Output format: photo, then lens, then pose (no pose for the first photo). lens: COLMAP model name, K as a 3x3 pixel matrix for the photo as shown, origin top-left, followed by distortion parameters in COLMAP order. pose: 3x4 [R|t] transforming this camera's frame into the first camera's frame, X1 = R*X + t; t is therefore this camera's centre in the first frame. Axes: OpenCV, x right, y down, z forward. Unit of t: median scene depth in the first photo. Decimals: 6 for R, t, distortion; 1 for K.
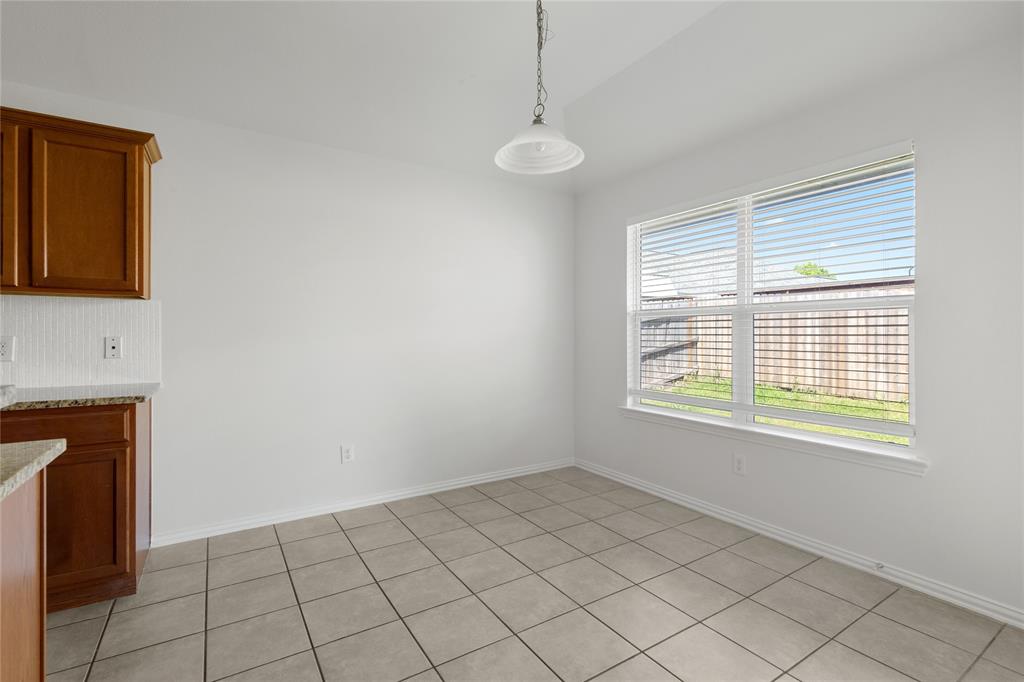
lens RADIAL K [[468.7, 0, 512.6], [0, 468.7, 337.9], [0, 0, 1]] dist [-0.000889, -0.000471]
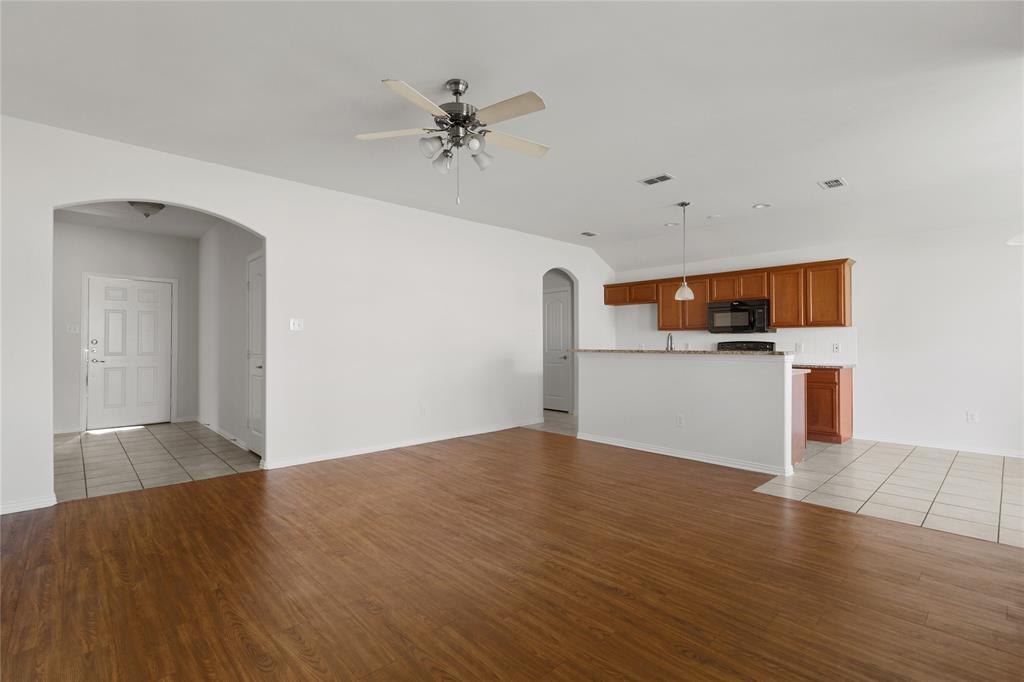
lens RADIAL K [[468.7, 0, 512.6], [0, 468.7, 337.9], [0, 0, 1]] dist [-0.000889, -0.000471]
pose [[0.181580, -0.013442, -0.983284, 1.284001], [-0.002725, 0.999896, -0.014172, 0.009749], [0.983372, 0.005253, 0.181524, -1.132186]]
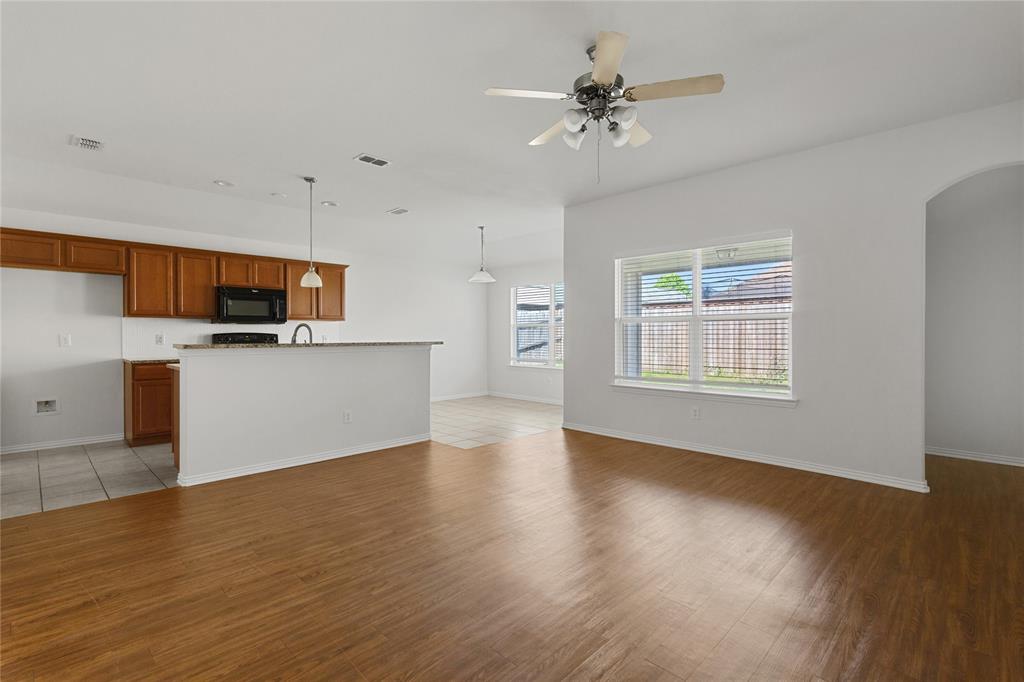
lens RADIAL K [[476.6, 0, 512.0], [0, 476.6, 341.0], [0, 0, 1]] dist [0.002117, -0.000293]
pose [[0.976343, -0.002889, 0.216209, -0.428267], [0.000868, 0.999955, 0.009440, 0.007577], [-0.216226, -0.009029, 0.976302, -2.143088]]
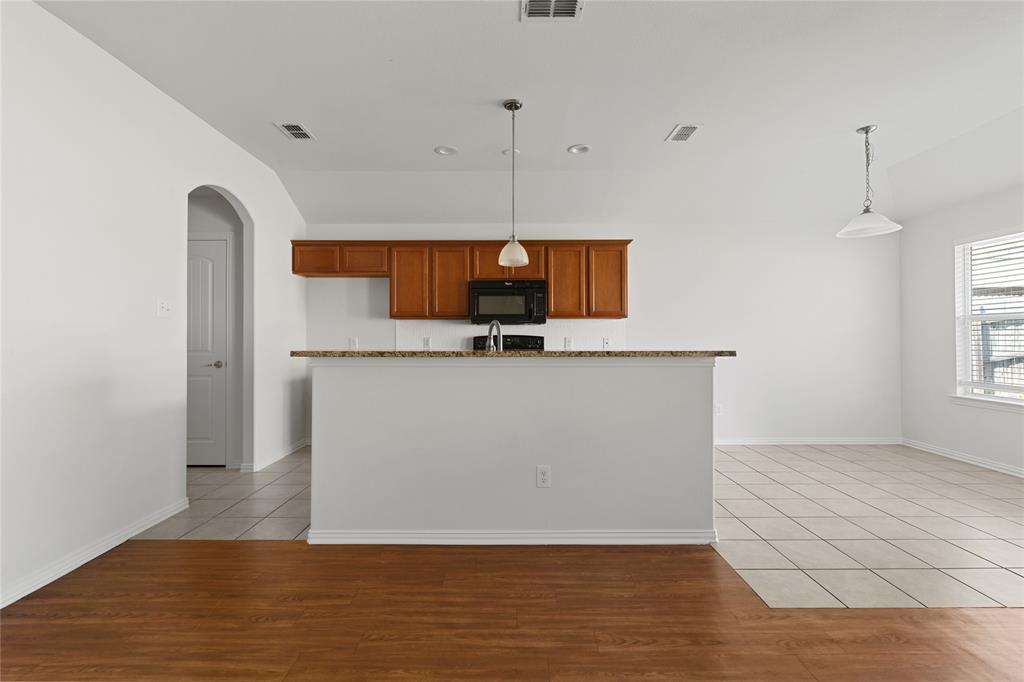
lens RADIAL K [[469.3, 0, 509.2], [0, 469.3, 332.9], [0, 0, 1]] dist [-0.000714, -0.000313]
pose [[0.836892, -0.007002, -0.547323, -0.095530], [-0.000211, 0.999914, -0.013114, 0.004262], [0.547368, 0.011090, 0.836818, -1.039754]]
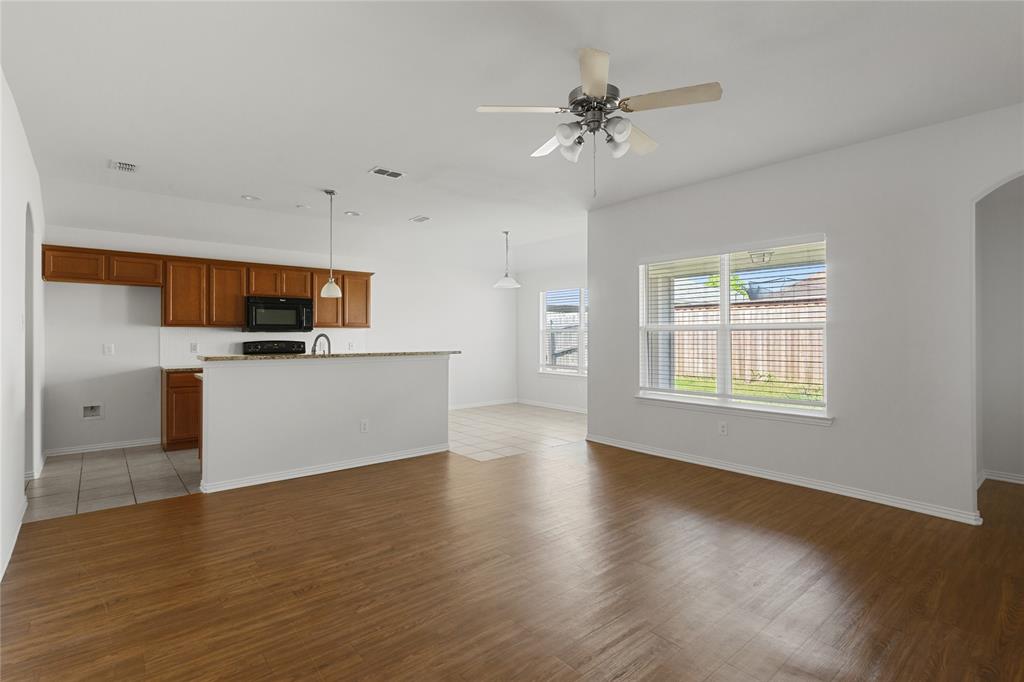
lens RADIAL K [[492.9, 0, 510.4], [0, 492.9, 336.4], [0, 0, 1]] dist [-0.001078, 0.000312]
pose [[0.992349, -0.000489, 0.123464, -0.312055], [0.000718, 0.999998, -0.001808, -0.033180], [-0.123463, 0.001883, 0.992347, -2.184150]]
